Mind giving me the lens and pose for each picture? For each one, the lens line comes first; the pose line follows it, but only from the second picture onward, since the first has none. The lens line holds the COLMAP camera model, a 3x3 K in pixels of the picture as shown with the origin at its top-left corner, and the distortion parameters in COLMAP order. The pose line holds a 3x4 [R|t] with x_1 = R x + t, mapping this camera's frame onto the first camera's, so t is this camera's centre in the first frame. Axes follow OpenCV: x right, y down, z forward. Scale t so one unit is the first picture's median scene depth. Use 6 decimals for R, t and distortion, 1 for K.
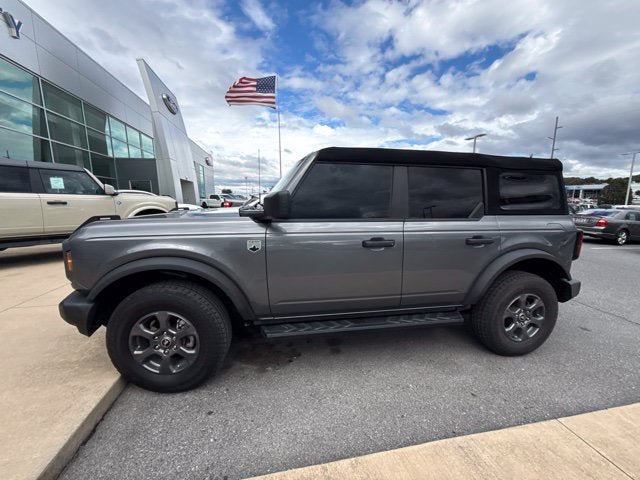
lens RADIAL K [[257.2, 0, 321.3], [0, 257.2, 245.3], [0, 0, 1]] dist [0.000642, -0.000759]
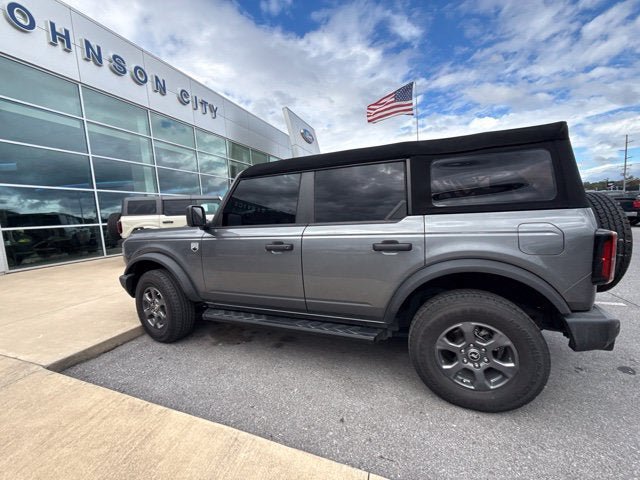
lens RADIAL K [[257.2, 0, 320.5], [0, 257.2, 241.8], [0, 0, 1]] dist [0.000642, -0.000759]
pose [[0.842325, 0.006245, -0.538933, 0.183502], [-0.032359, 0.998715, -0.039003, 0.001649], [0.537997, 0.050292, 0.841445, 0.035331]]
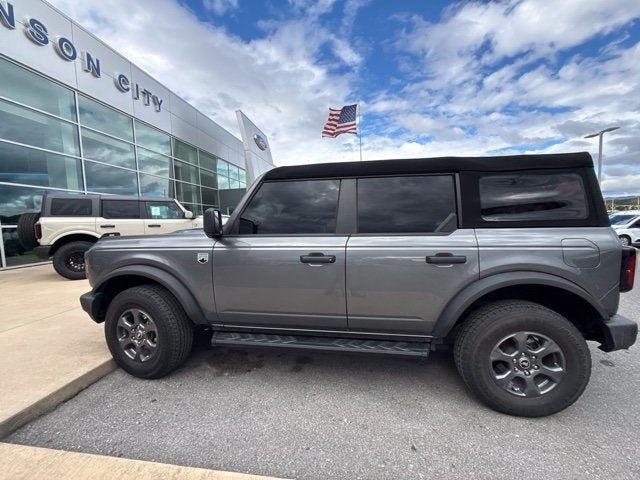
lens RADIAL K [[257.2, 0, 320.9], [0, 257.2, 241.9], [0, 0, 1]] dist [0.000642, -0.000759]
pose [[0.943061, 0.001715, -0.332615, 0.107412], [-0.030867, 0.996123, -0.082382, 0.001760], [0.331184, 0.087958, 0.939458, 0.016002]]
